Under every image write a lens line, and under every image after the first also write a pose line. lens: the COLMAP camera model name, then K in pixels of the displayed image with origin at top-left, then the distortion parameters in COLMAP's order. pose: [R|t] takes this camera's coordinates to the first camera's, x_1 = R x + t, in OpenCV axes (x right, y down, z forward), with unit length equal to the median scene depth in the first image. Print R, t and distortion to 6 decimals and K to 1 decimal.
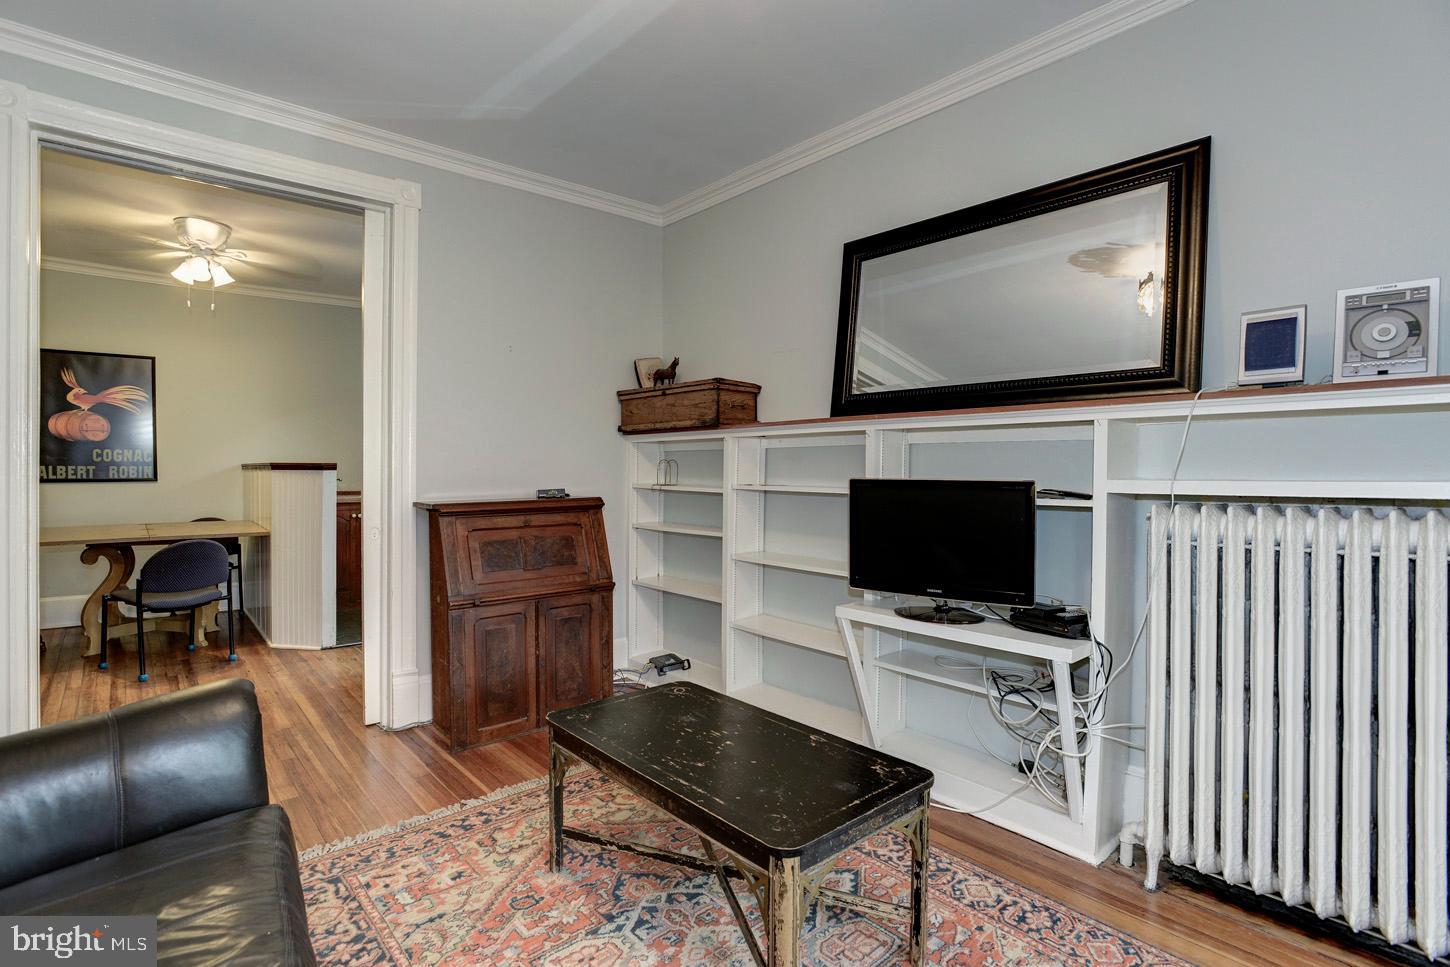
lens RADIAL K [[719.8, 0, 741.0], [0, 719.8, 476.3], [0, 0, 1]] dist [-0.033305, 0.010636]
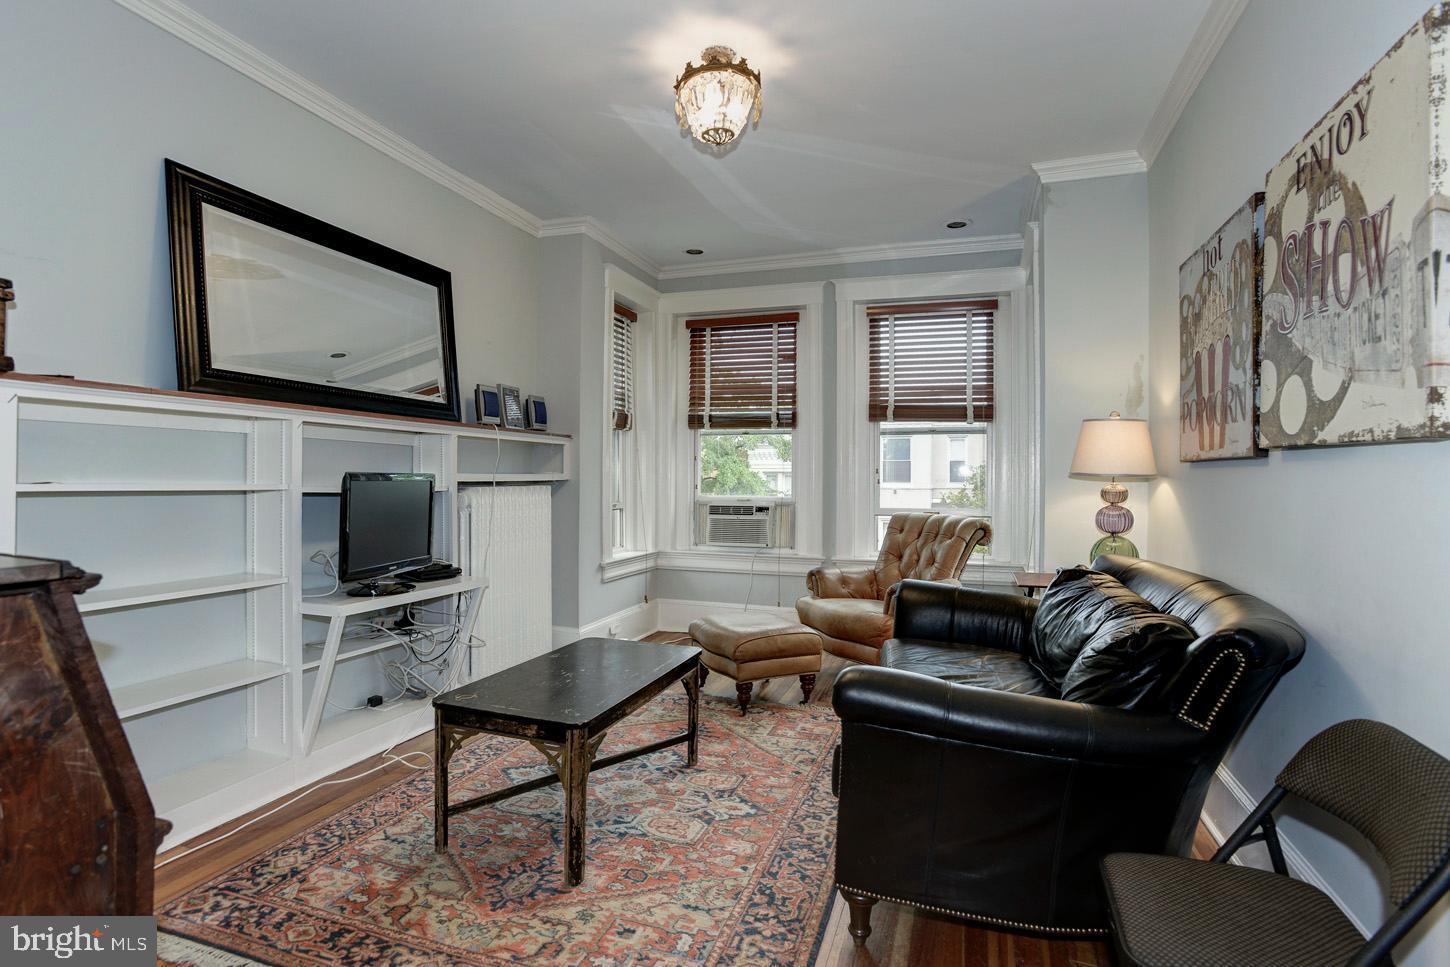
lens RADIAL K [[719.8, 0, 718.4], [0, 719.8, 475.3], [0, 0, 1]] dist [-0.033305, 0.010636]
pose [[-0.492332, -0.005932, 0.870387, -0.774511], [-0.004866, 0.999980, 0.004063, 0.000614], [-0.870394, -0.002235, -0.492351, 0.854217]]
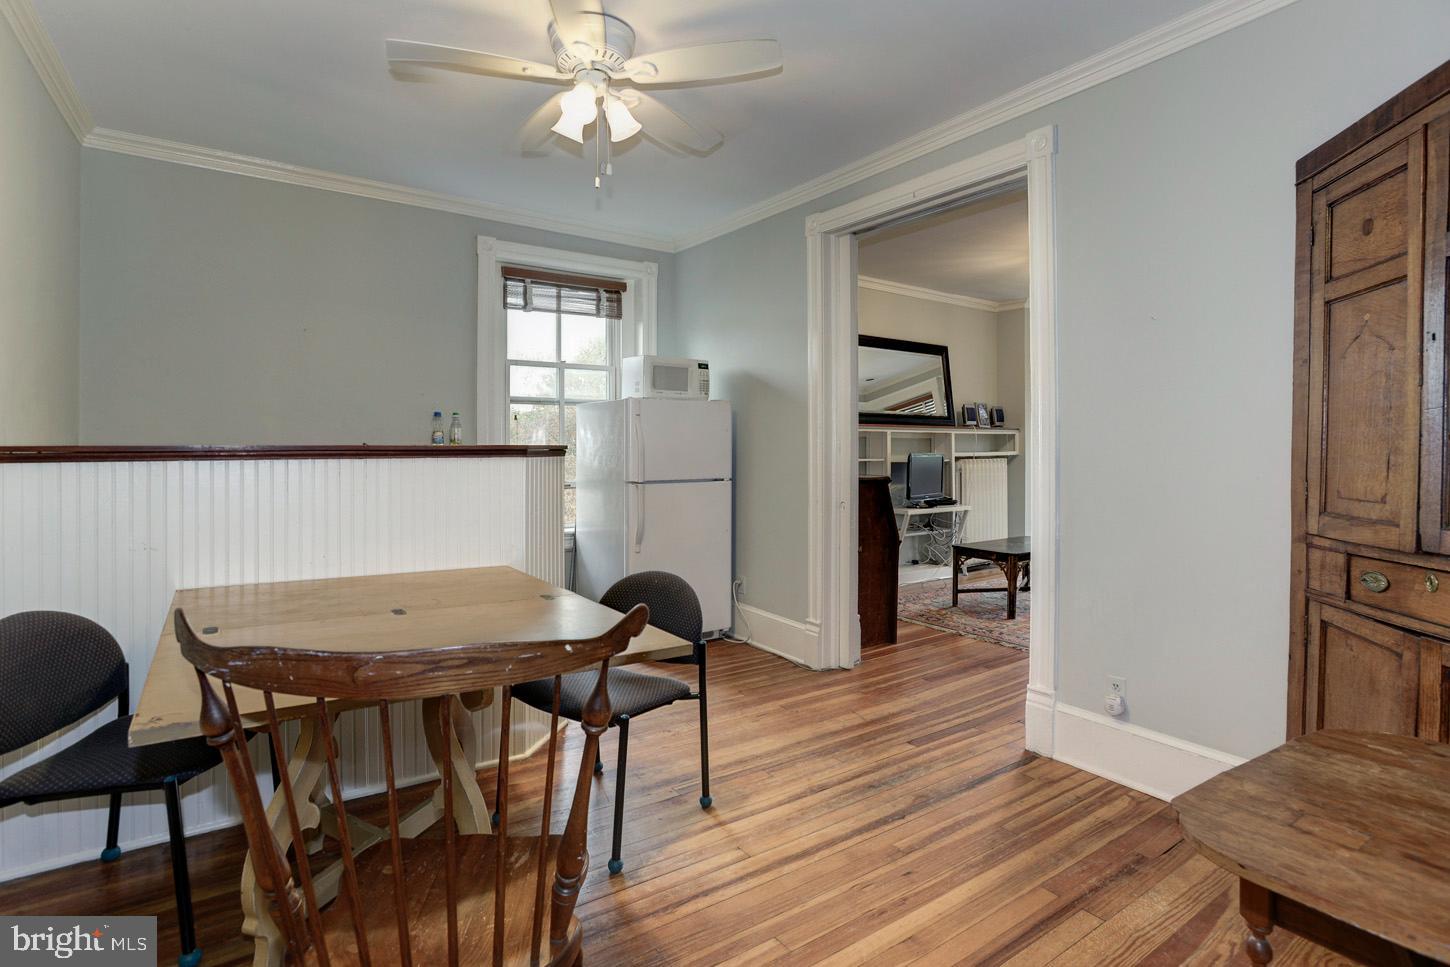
lens RADIAL K [[719.8, 0, 661.2], [0, 719.8, 441.9], [0, 0, 1]] dist [-0.033305, 0.010636]
pose [[0.181630, -0.004607, 0.983356, -1.671520], [0.004586, 0.999982, 0.003837, -0.032610], [-0.983356, 0.003813, 0.181648, 1.079471]]
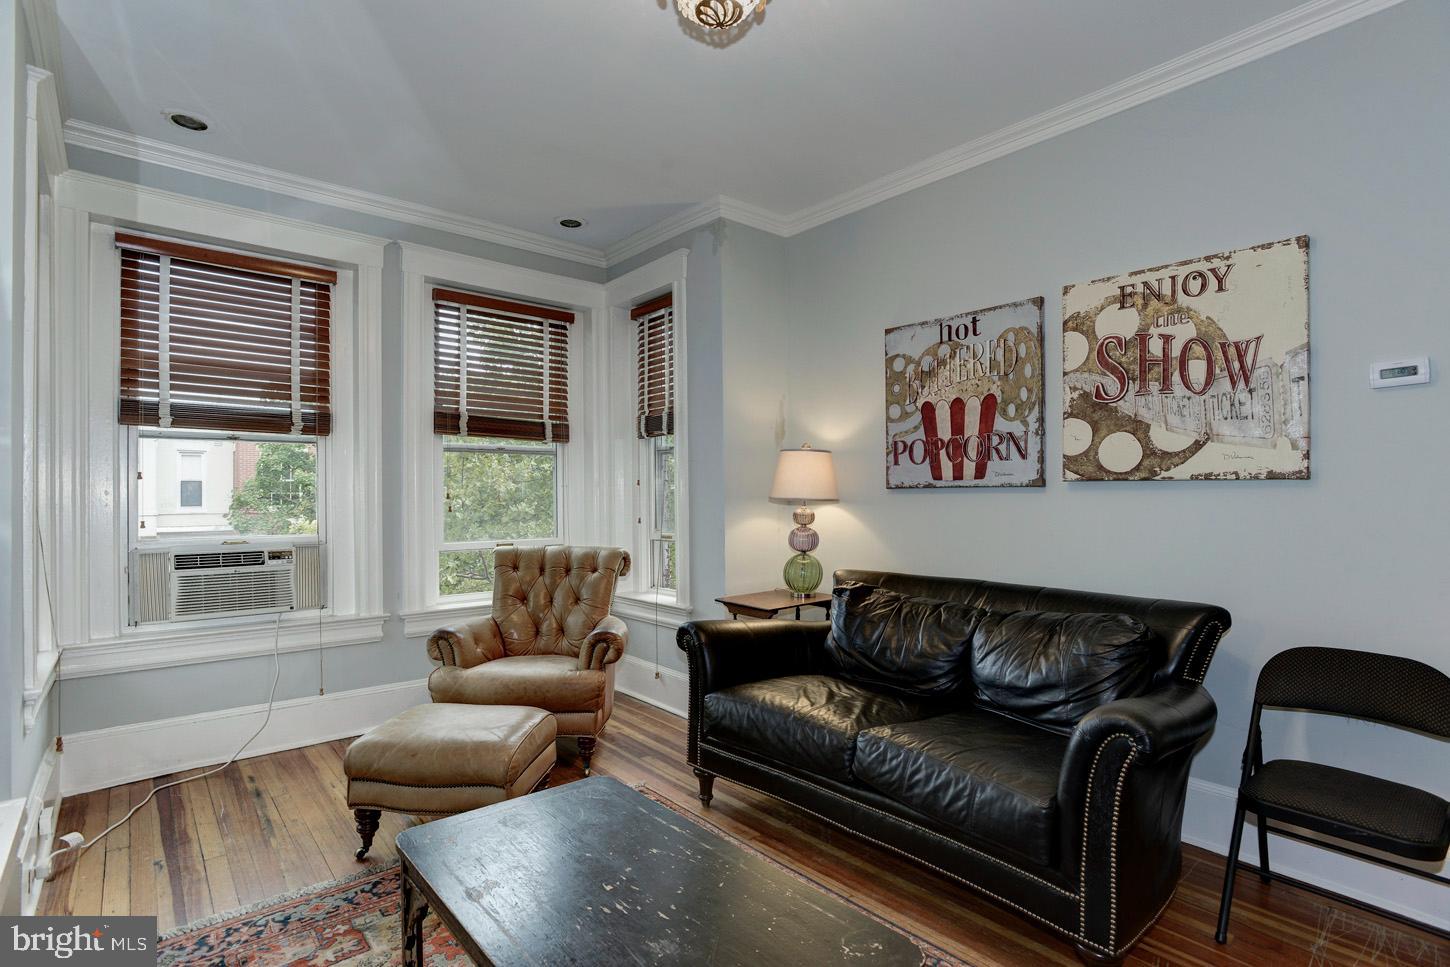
lens RADIAL K [[719.8, 0, 724.4], [0, 719.8, 491.4], [0, 0, 1]] dist [-0.033305, 0.010636]
pose [[-0.999774, 0.000719, 0.021246, -0.090528], [0.000586, 0.999980, -0.006249, -0.004357], [-0.021250, -0.006235, -0.999755, 1.016233]]
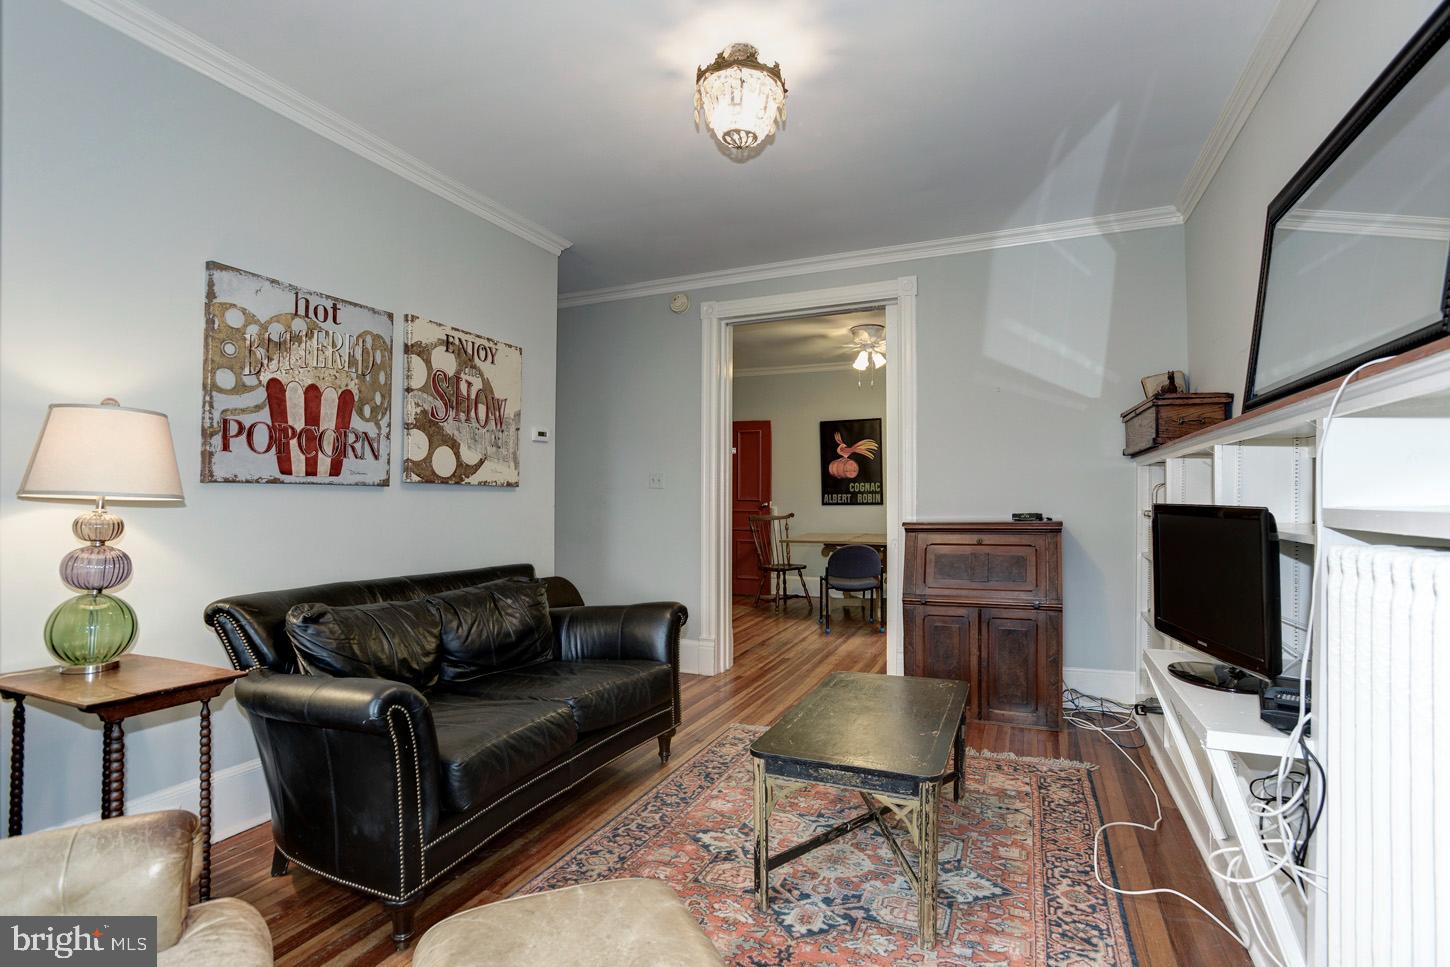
lens RADIAL K [[719.8, 0, 704.5], [0, 719.8, 495.6], [0, 0, 1]] dist [-0.033305, 0.010636]
pose [[0.401815, -0.004625, -0.915709, 0.592908], [-0.004996, 0.999961, -0.007242, 0.001880], [0.915707, 0.007485, 0.401776, 0.130557]]
